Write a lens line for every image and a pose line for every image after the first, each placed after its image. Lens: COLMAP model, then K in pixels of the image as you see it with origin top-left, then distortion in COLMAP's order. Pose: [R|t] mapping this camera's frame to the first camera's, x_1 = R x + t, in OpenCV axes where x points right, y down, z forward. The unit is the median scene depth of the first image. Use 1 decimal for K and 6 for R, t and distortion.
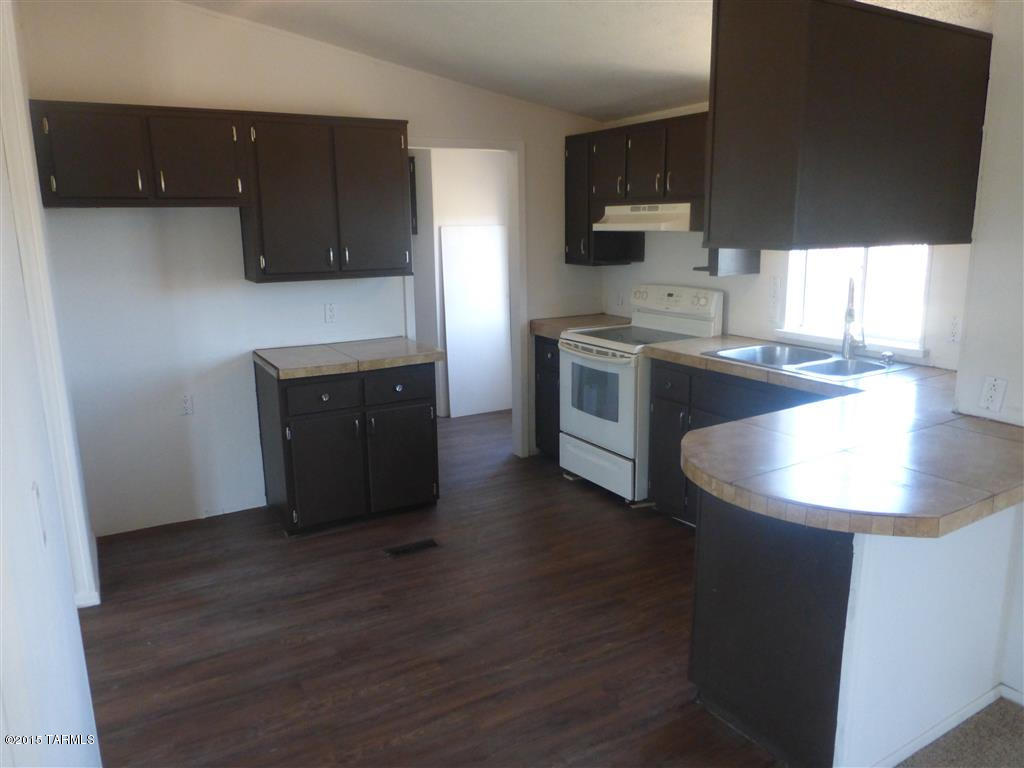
lens RADIAL K [[742.3, 0, 511.3], [0, 742.3, 380.0], [0, 0, 1]] dist [-0.041138, 0.042233]
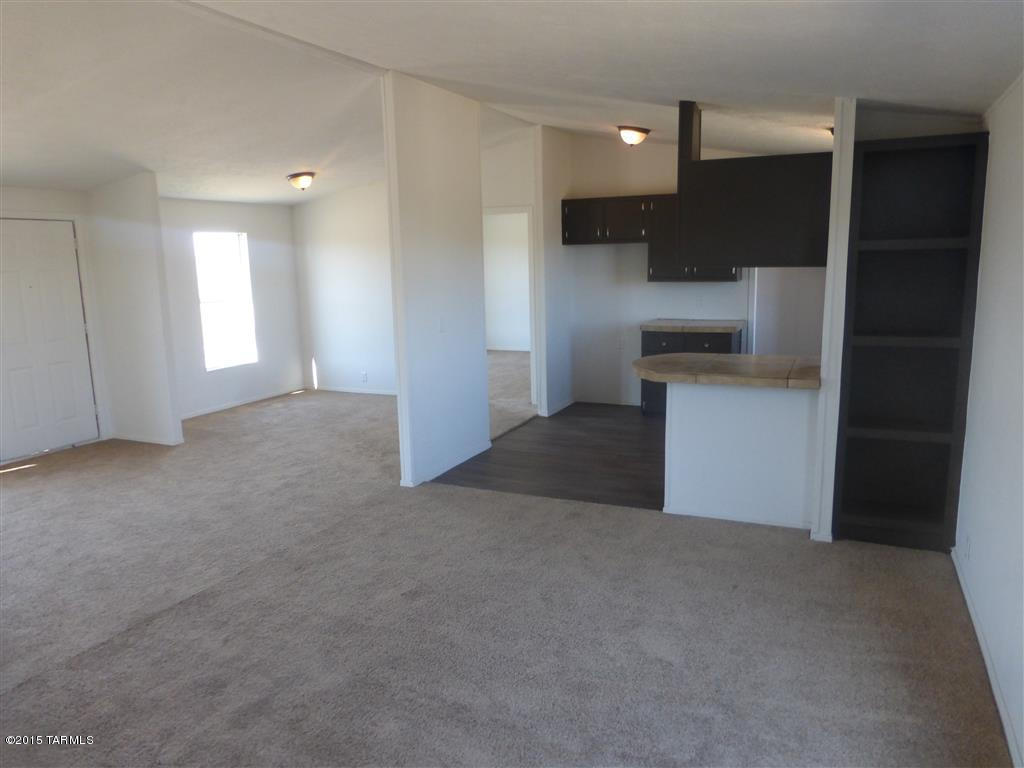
lens RADIAL K [[742.3, 0, 503.8], [0, 742.3, 378.7], [0, 0, 1]] dist [-0.041138, 0.042233]
pose [[0.563580, 0.137168, -0.814594, 0.934615], [-0.156332, 0.986008, 0.057873, 0.057221], [0.811134, 0.094731, 0.577138, -0.352622]]
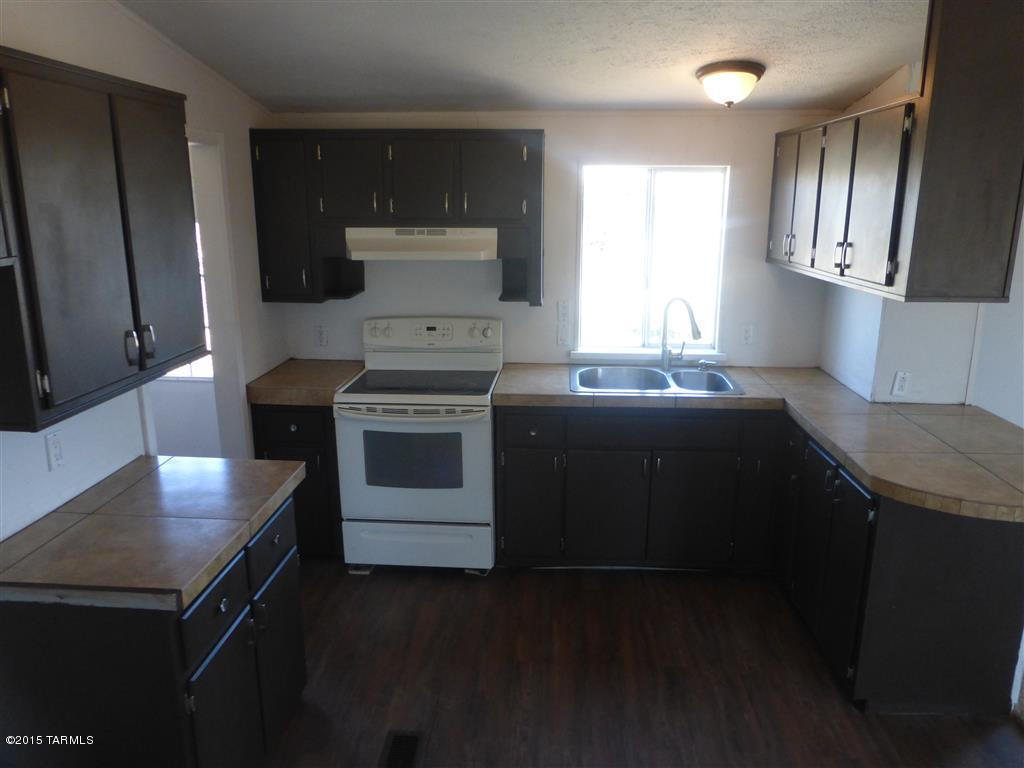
lens RADIAL K [[742.3, 0, 511.6], [0, 742.3, 386.9], [0, 0, 1]] dist [-0.041138, 0.042233]
pose [[0.560296, -0.192912, 0.805514, -0.475141], [0.163572, 0.979118, 0.120711, -0.145147], [-0.811981, 0.064126, 0.580151, 0.442311]]
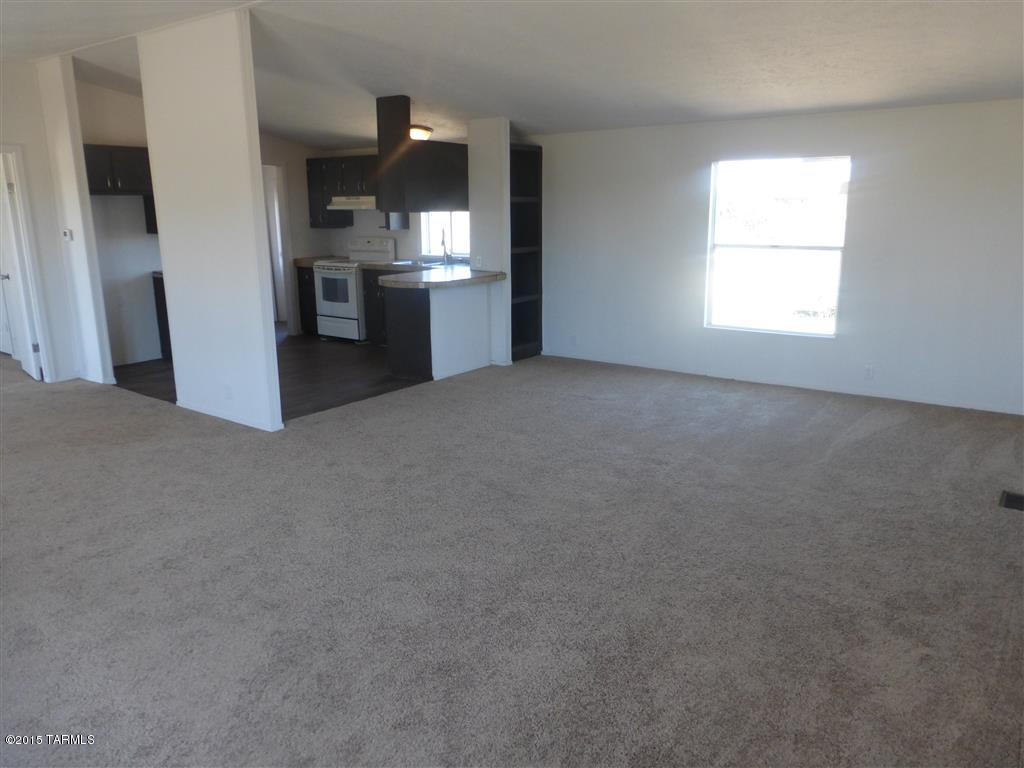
lens RADIAL K [[742.3, 0, 509.5], [0, 742.3, 385.0], [0, 0, 1]] dist [-0.041138, 0.042233]
pose [[0.919081, -0.083904, 0.385032, -0.251756], [0.075648, 0.996464, 0.036571, 0.238975], [-0.386739, -0.004485, 0.922178, -1.049179]]
